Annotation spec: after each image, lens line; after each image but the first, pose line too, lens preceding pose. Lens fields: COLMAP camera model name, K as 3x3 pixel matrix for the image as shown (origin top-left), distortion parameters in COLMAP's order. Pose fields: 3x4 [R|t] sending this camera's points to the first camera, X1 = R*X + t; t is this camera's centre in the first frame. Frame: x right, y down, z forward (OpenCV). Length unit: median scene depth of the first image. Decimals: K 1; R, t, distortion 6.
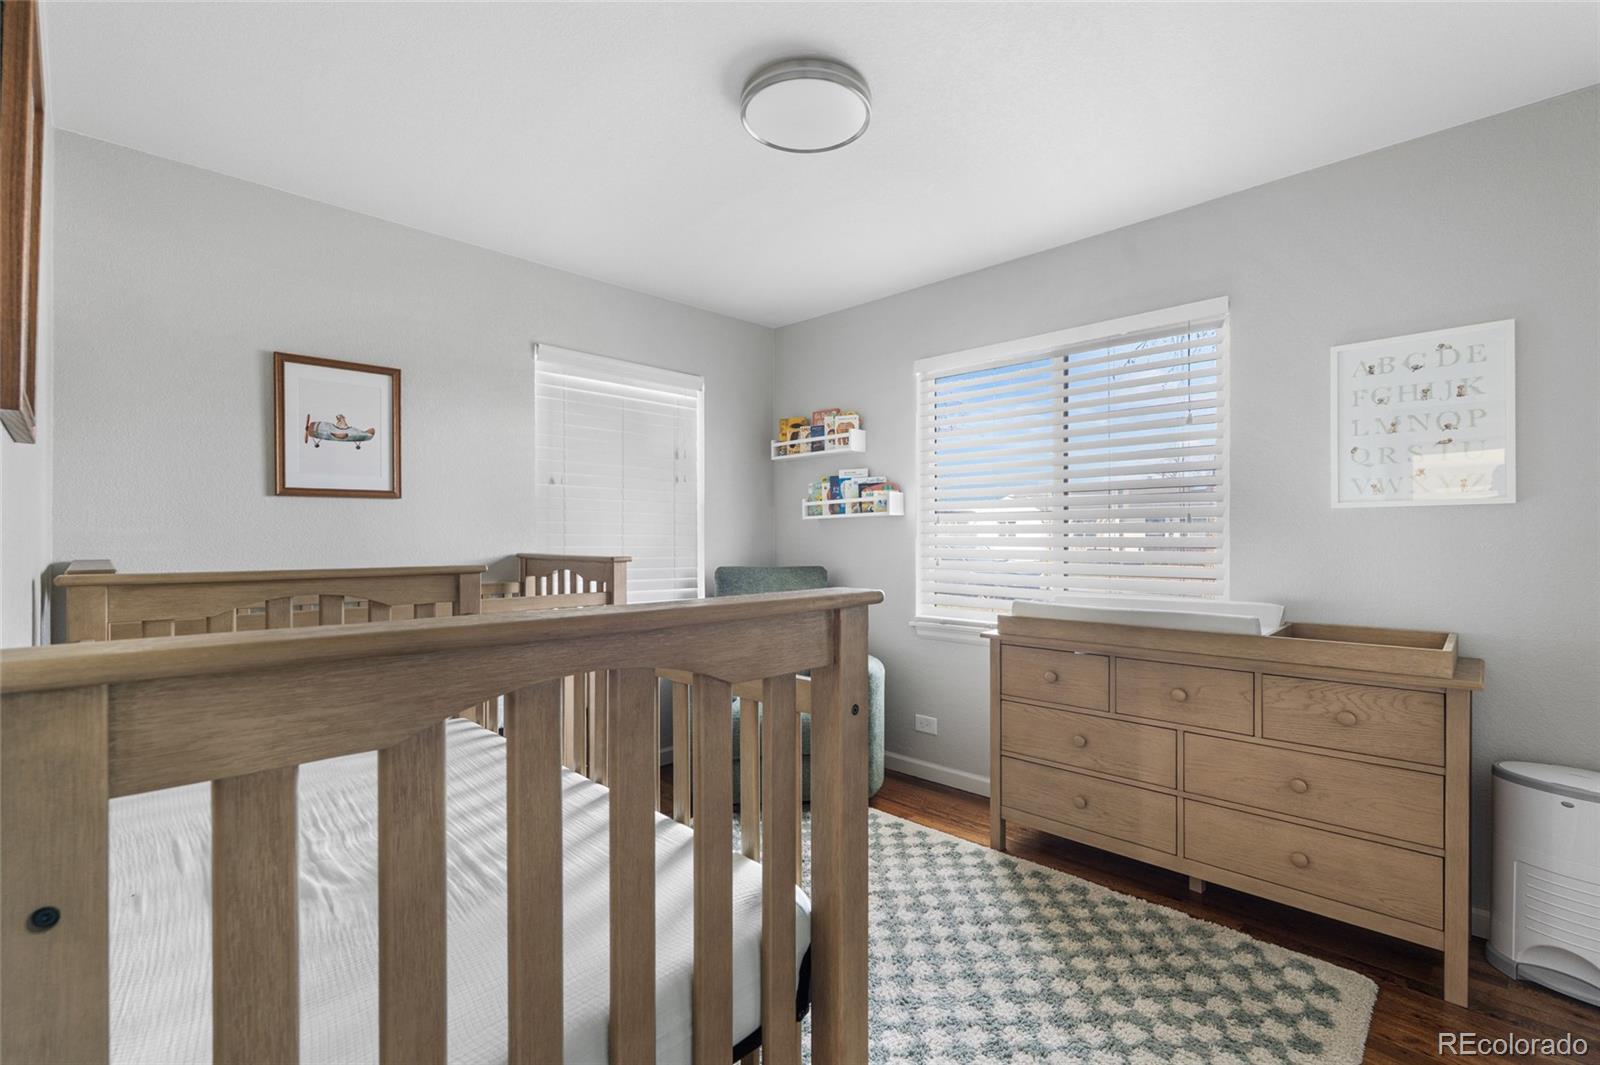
lens RADIAL K [[710.3, 0, 798.6], [0, 710.3, 540.2], [0, 0, 1]] dist [-0.007699, -0.000056]
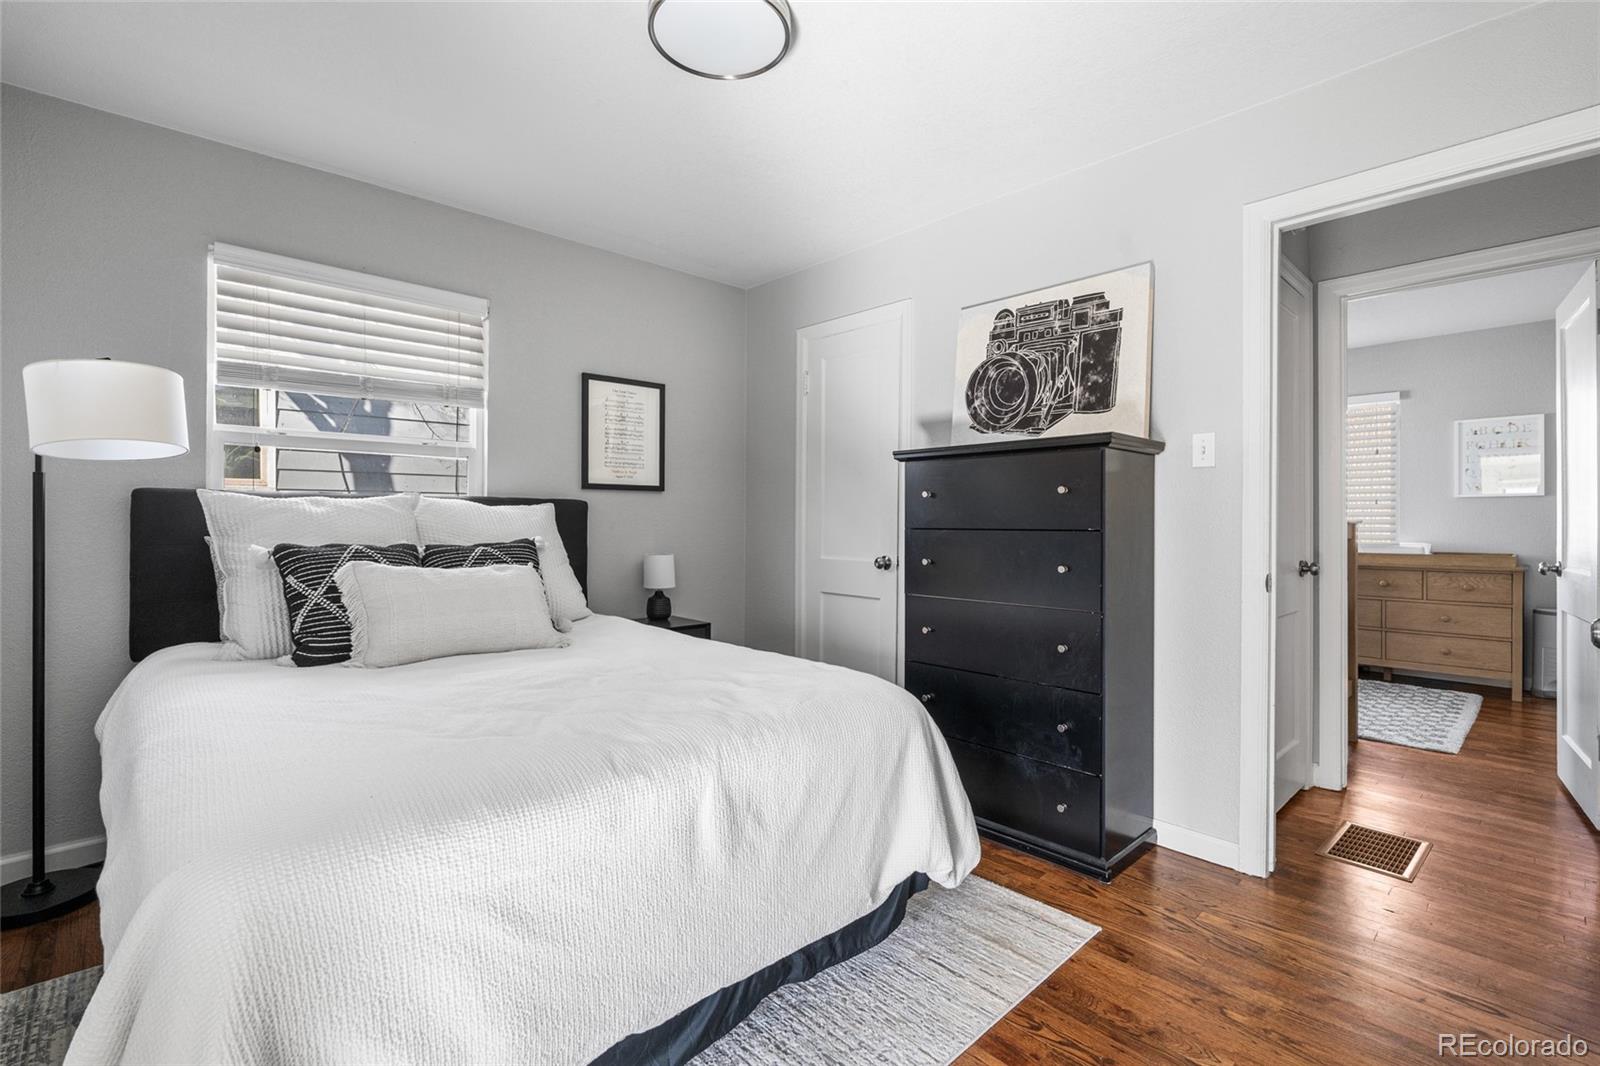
lens RADIAL K [[705.5, 0, 802.7], [0, 705.5, 525.5], [0, 0, 1]] dist [-0.007550, 0.000195]
pose [[0.999680, 0.006578, -0.024434, -1.238448], [-0.006518, 0.999976, 0.002526, 0.051532], [0.024450, -0.002366, 0.999698, -1.237240]]
